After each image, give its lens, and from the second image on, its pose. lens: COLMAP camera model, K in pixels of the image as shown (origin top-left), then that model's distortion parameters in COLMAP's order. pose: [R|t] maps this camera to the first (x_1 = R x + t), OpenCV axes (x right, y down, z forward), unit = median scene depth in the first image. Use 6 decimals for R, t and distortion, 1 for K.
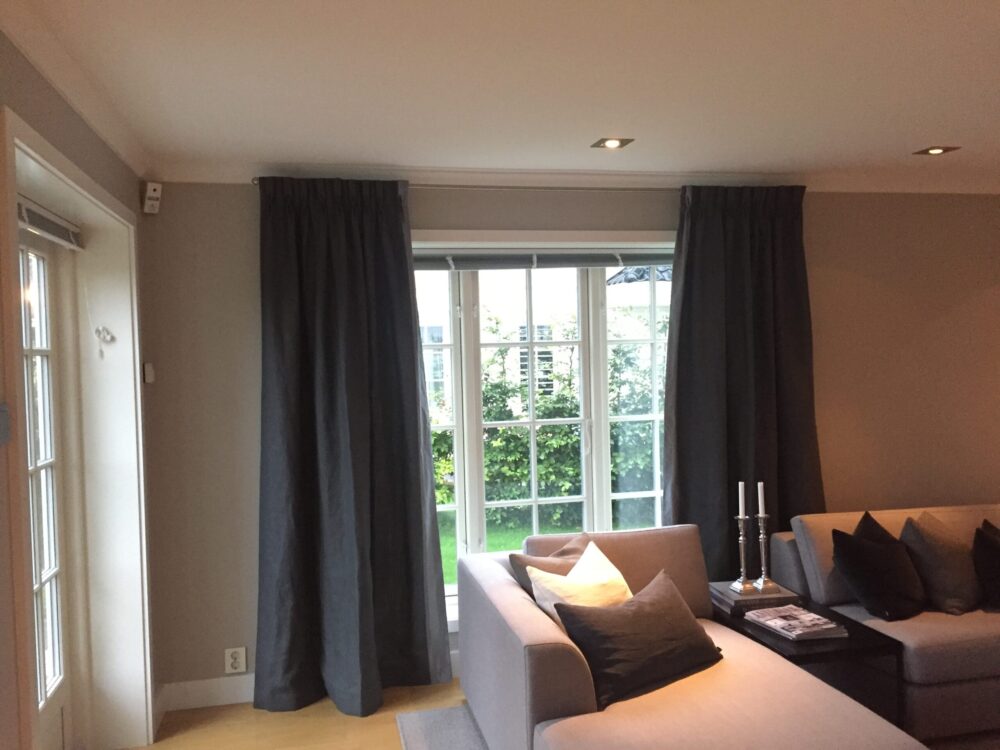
lens RADIAL K [[844.5, 0, 497.2], [0, 844.5, 371.0], [0, 0, 1]] dist [0.065339, -0.073689]
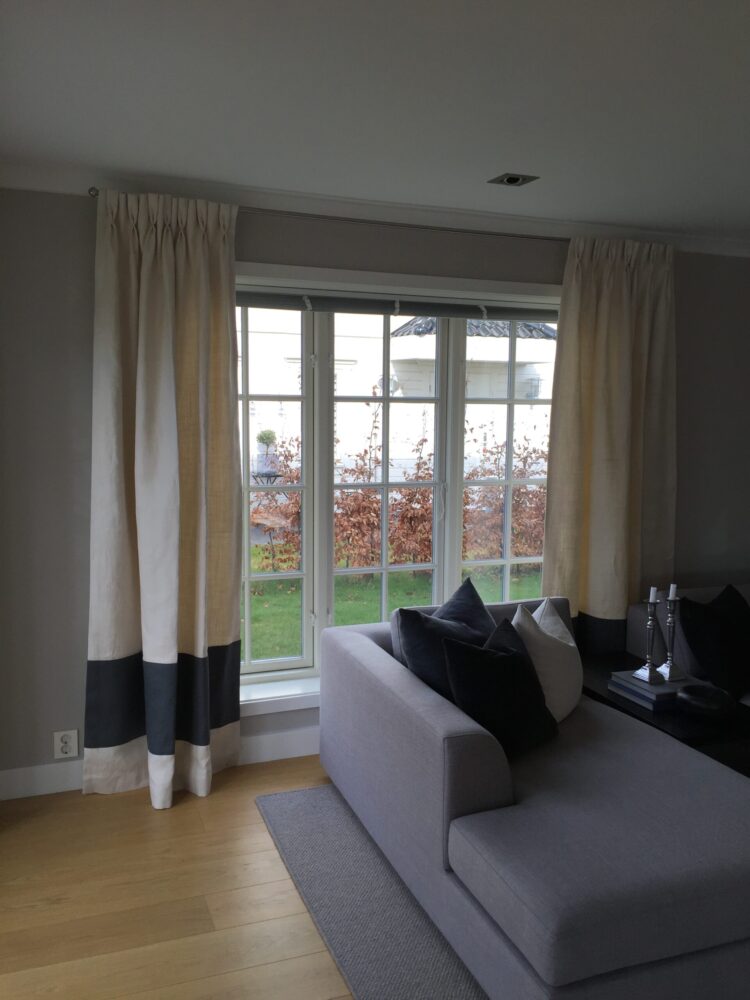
lens RADIAL K [[844.5, 0, 373.6], [0, 844.5, 497.3], [0, 0, 1]] dist [0.065339, -0.073689]
pose [[0.987532, 0.026289, 0.155205, -0.124881], [-0.040288, 0.995327, 0.087751, -0.006011], [-0.152173, -0.092910, 0.983977, 0.095540]]
